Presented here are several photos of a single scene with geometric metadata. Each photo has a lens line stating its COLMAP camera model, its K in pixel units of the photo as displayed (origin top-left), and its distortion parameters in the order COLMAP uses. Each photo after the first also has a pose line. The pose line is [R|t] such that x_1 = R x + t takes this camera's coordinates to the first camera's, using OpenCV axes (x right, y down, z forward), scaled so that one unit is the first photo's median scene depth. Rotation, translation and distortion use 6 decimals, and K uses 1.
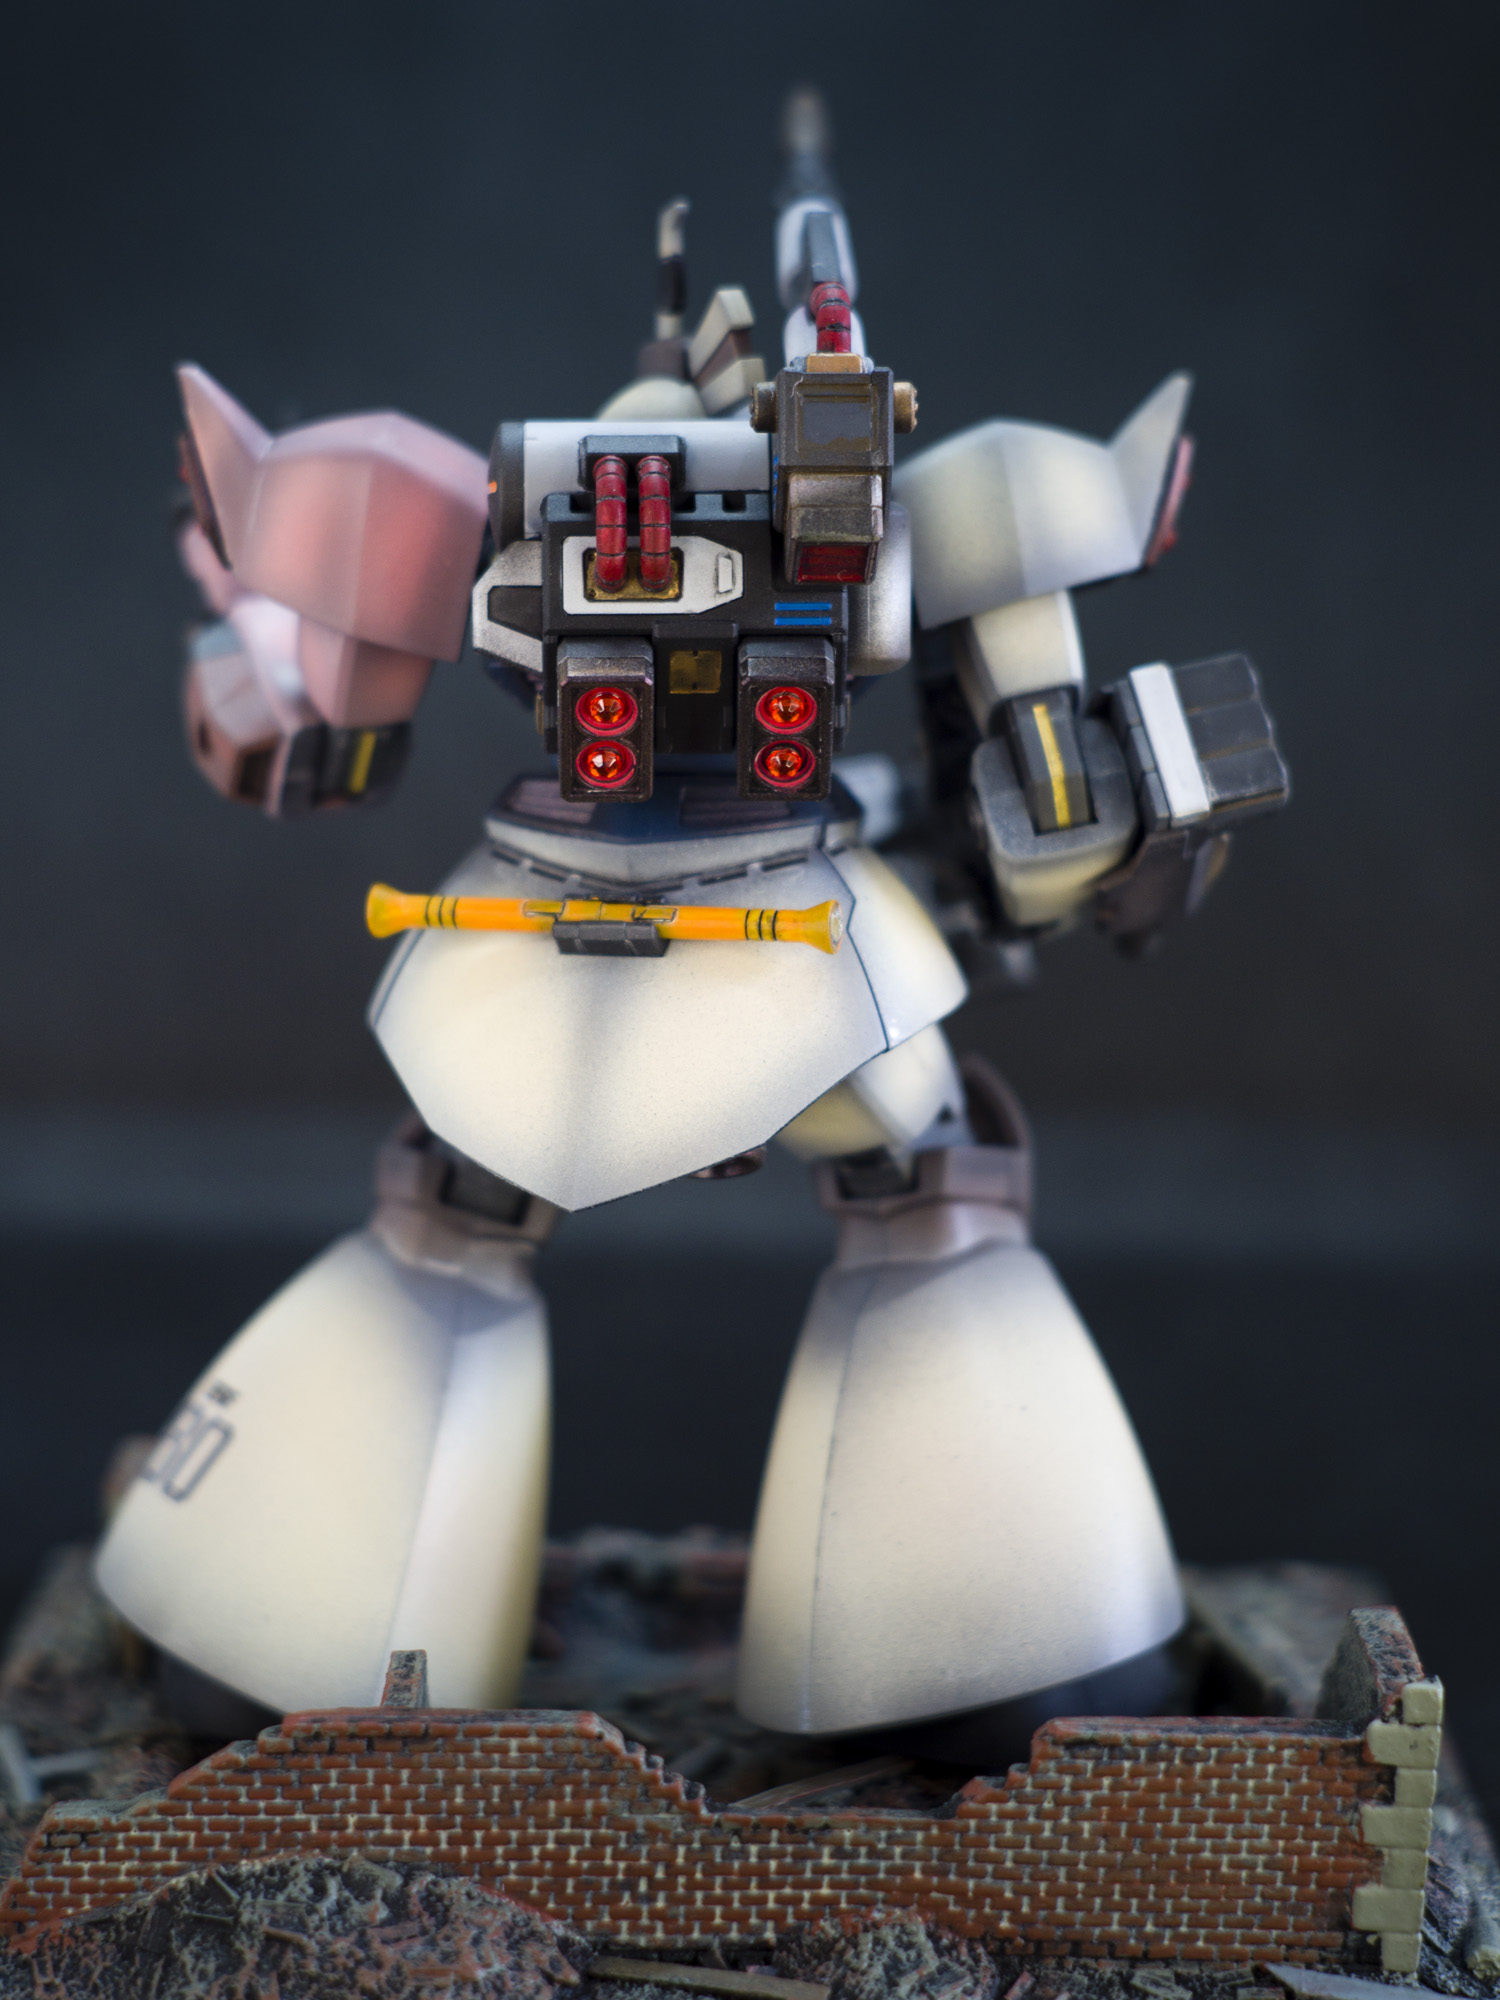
lens RADIAL K [[4541.4, 0, 750.0], [0, 4541.4, 1000.0], [0, 0, 1]] dist [-0.104770, 0.201611]
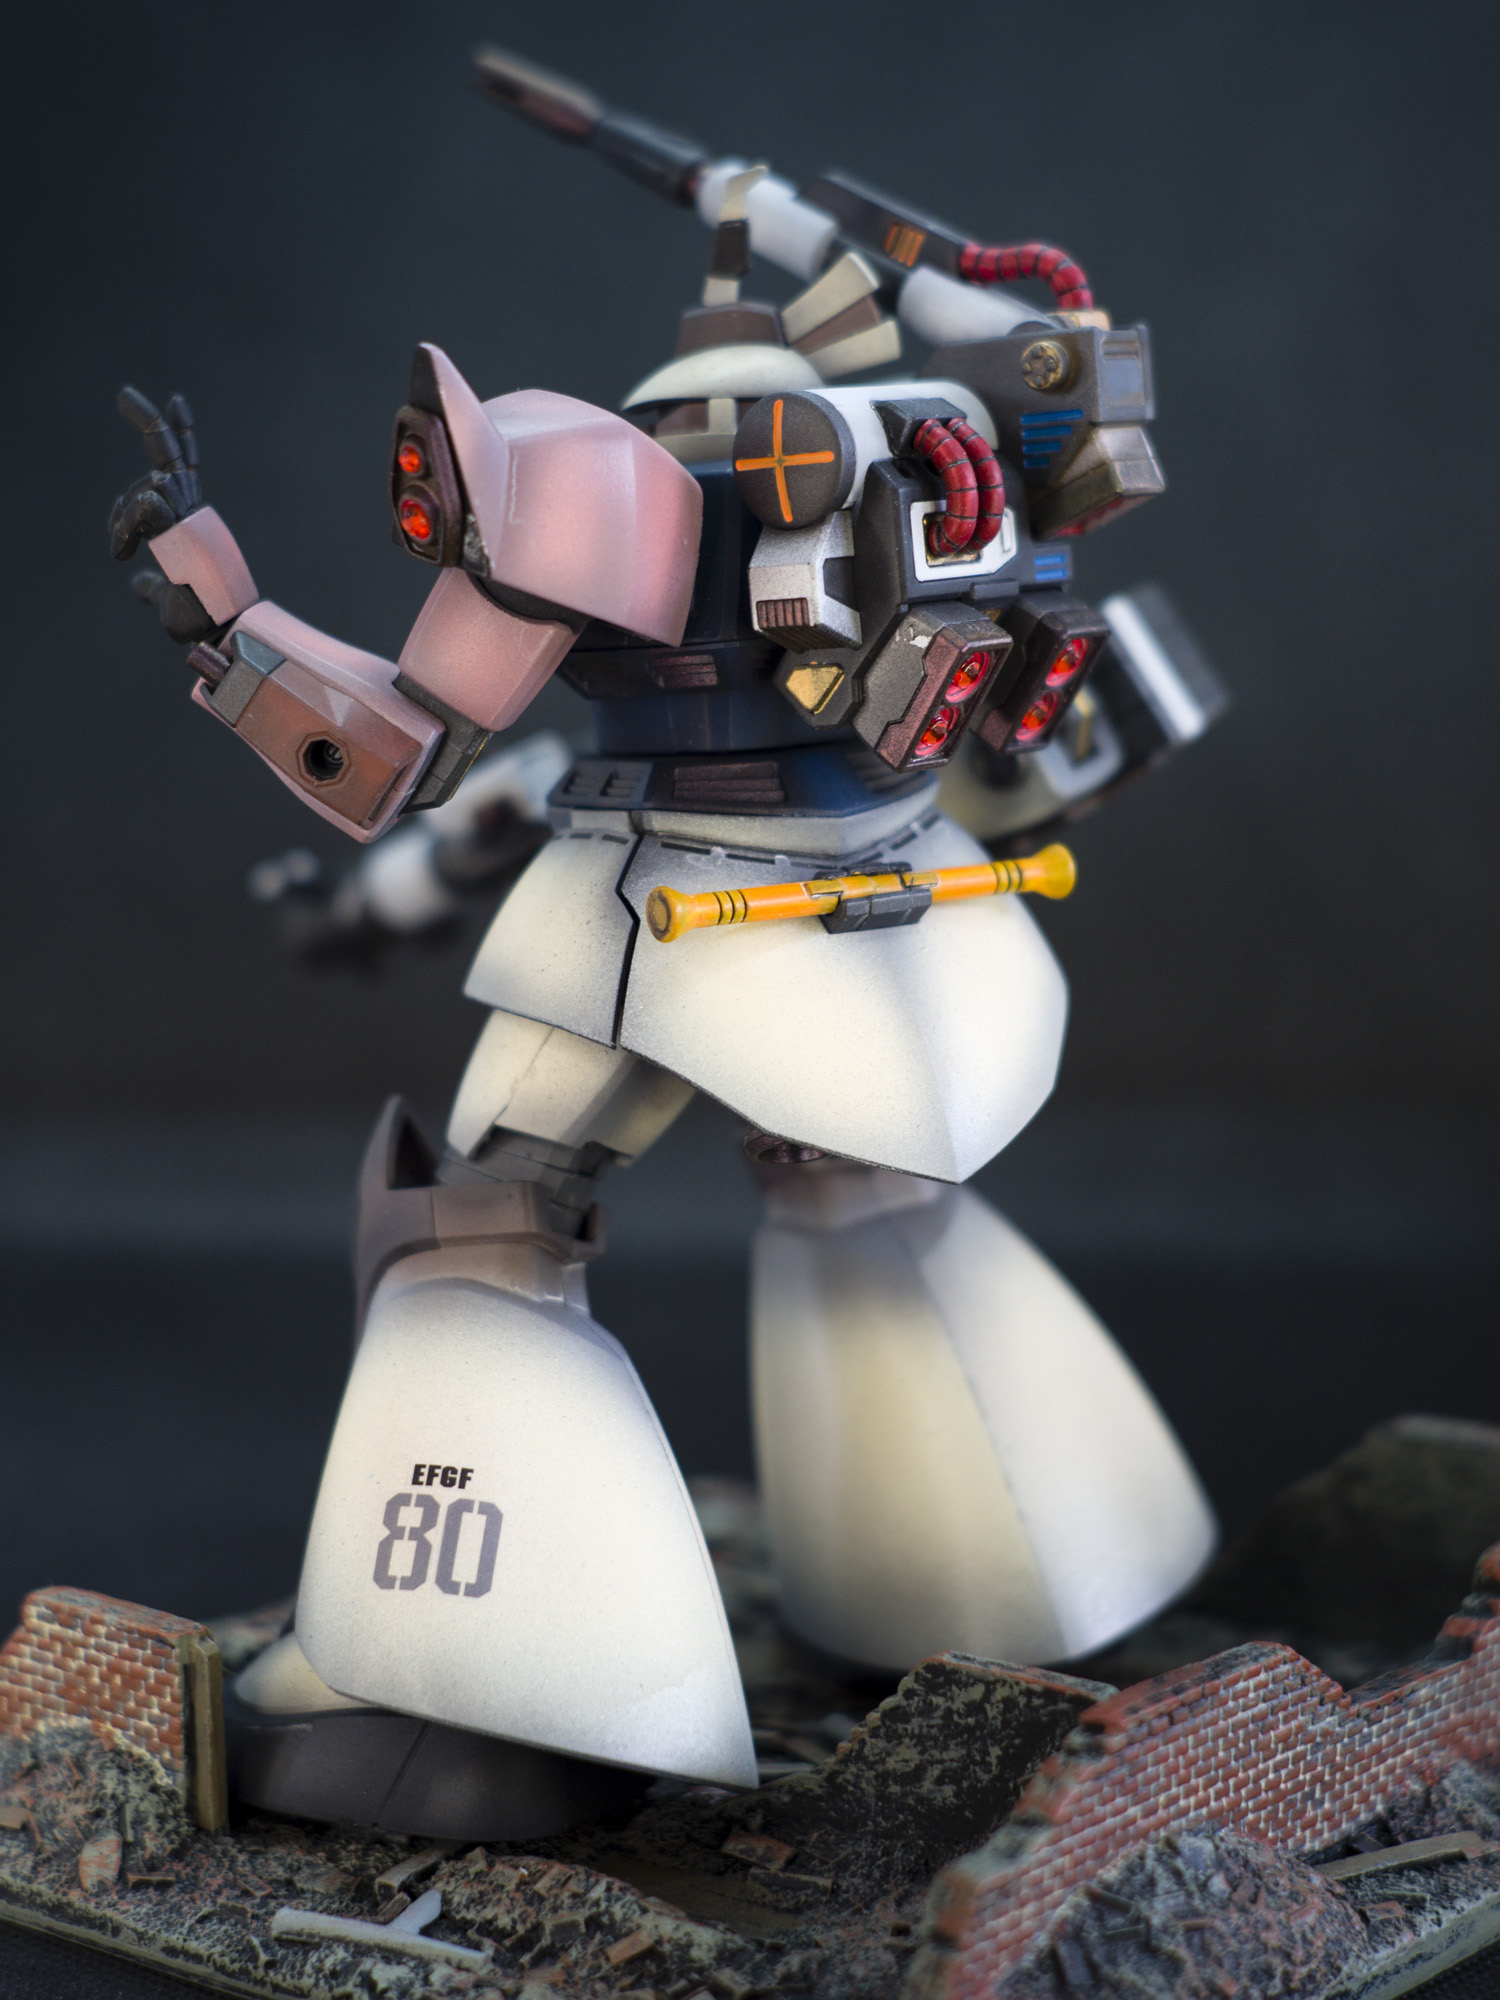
lens RADIAL K [[4541.4, 0, 750.0], [0, 4541.4, 1000.0], [0, 0, 1]] dist [-0.104770, 0.201611]
pose [[0.665424, -0.134478, 0.734252, -0.784293], [0.131214, 0.989395, 0.062293, -0.060155], [-0.734843, 0.054893, 0.676013, 0.358107]]
